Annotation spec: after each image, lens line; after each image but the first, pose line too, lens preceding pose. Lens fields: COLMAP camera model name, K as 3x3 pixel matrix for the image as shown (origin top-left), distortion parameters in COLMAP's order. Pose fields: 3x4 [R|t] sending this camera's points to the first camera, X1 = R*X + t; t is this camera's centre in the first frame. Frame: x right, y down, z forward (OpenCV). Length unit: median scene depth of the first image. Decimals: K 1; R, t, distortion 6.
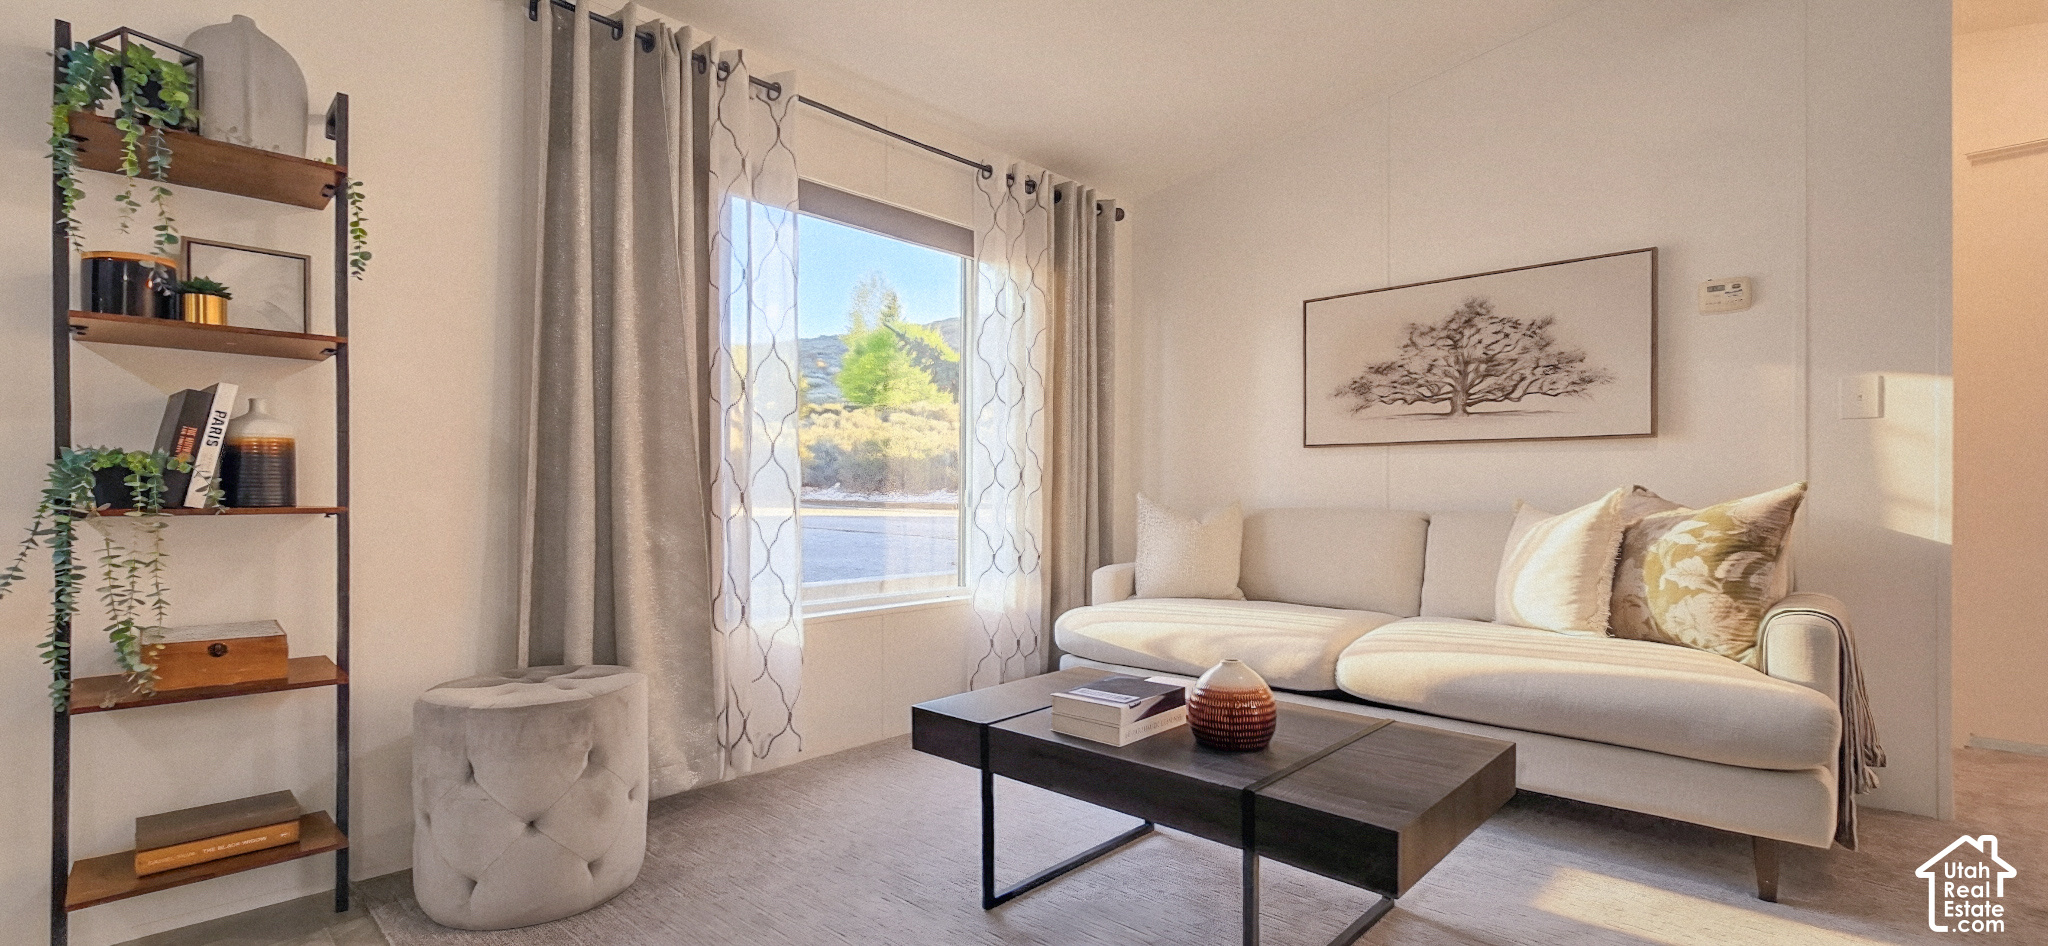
lens RADIAL K [[855.9, 0, 1040.6], [0, 855.9, 479.6], [0, 0, 1]] dist [-0.004633, -0.001548]
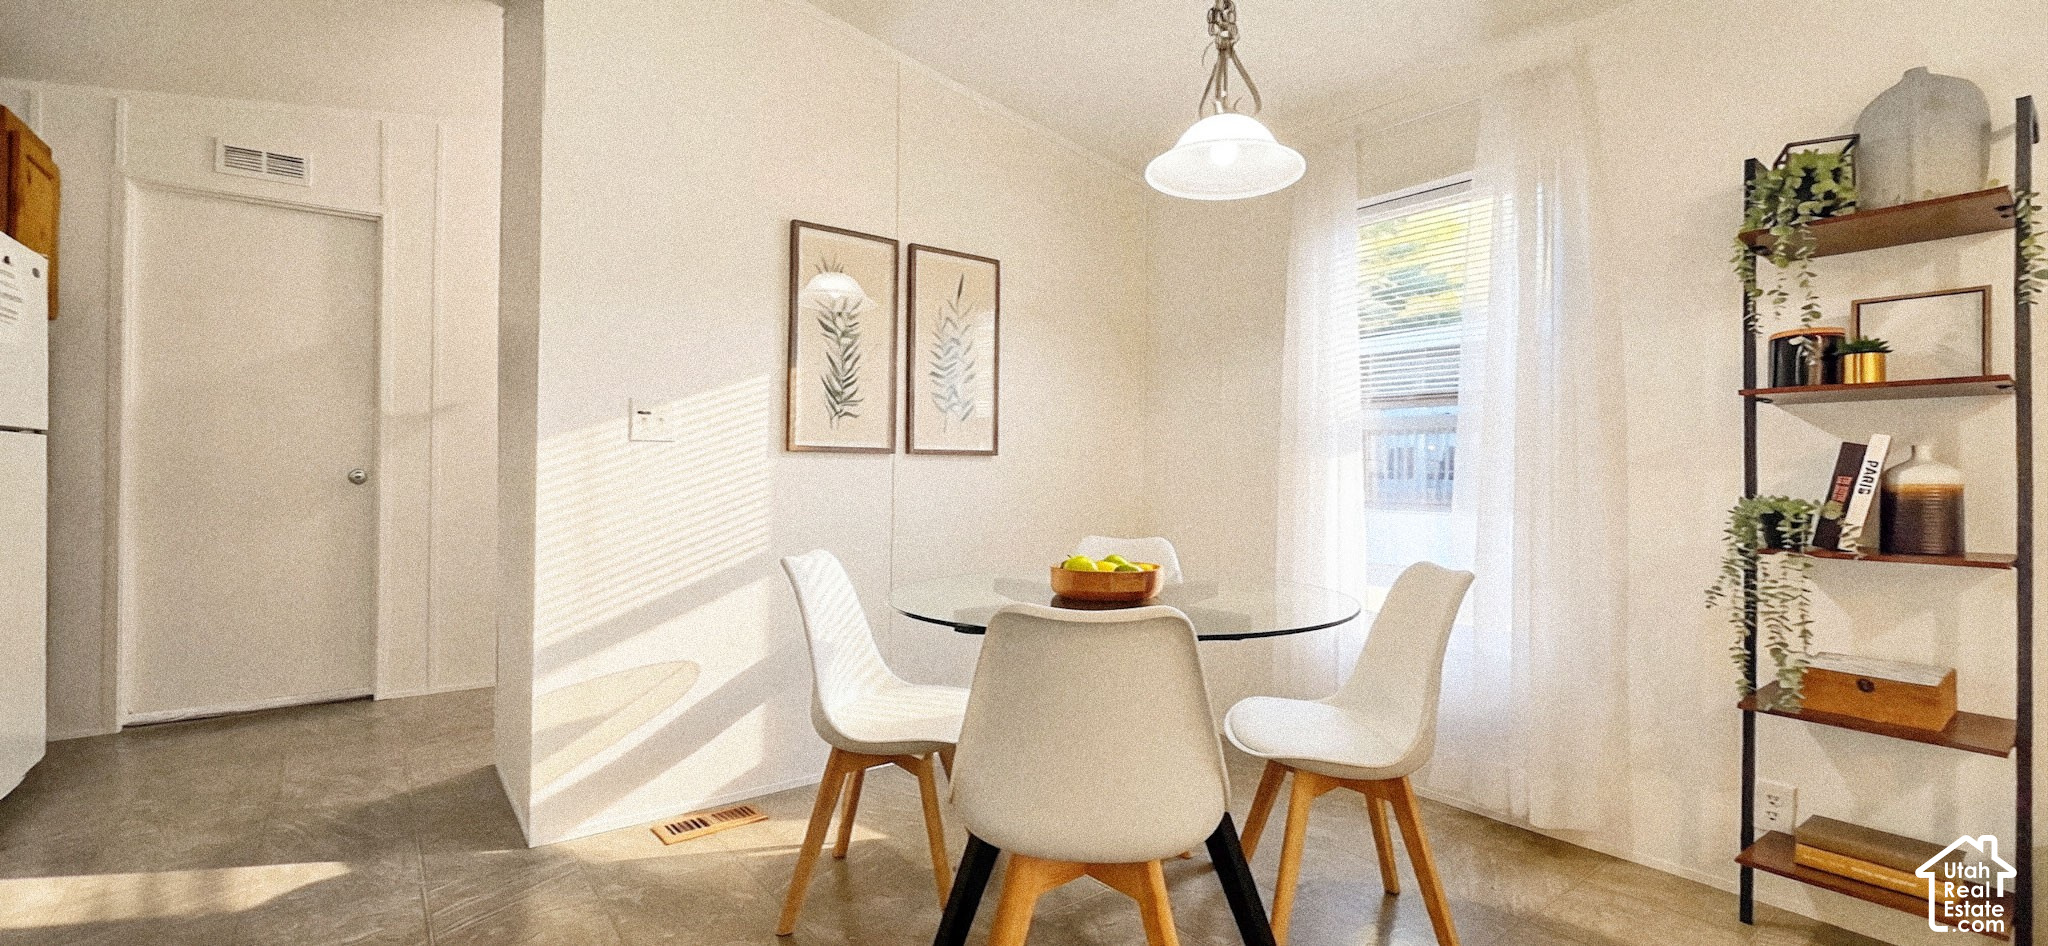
lens RADIAL K [[855.9, 0, 1021.1], [0, 855.9, 478.6], [0, 0, 1]] dist [-0.004633, -0.001548]
pose [[-0.162345, -0.005193, -0.986720, 0.257364], [-0.006702, 0.999969, -0.004160, -0.047741], [0.986711, 0.005938, -0.162374, 0.124710]]
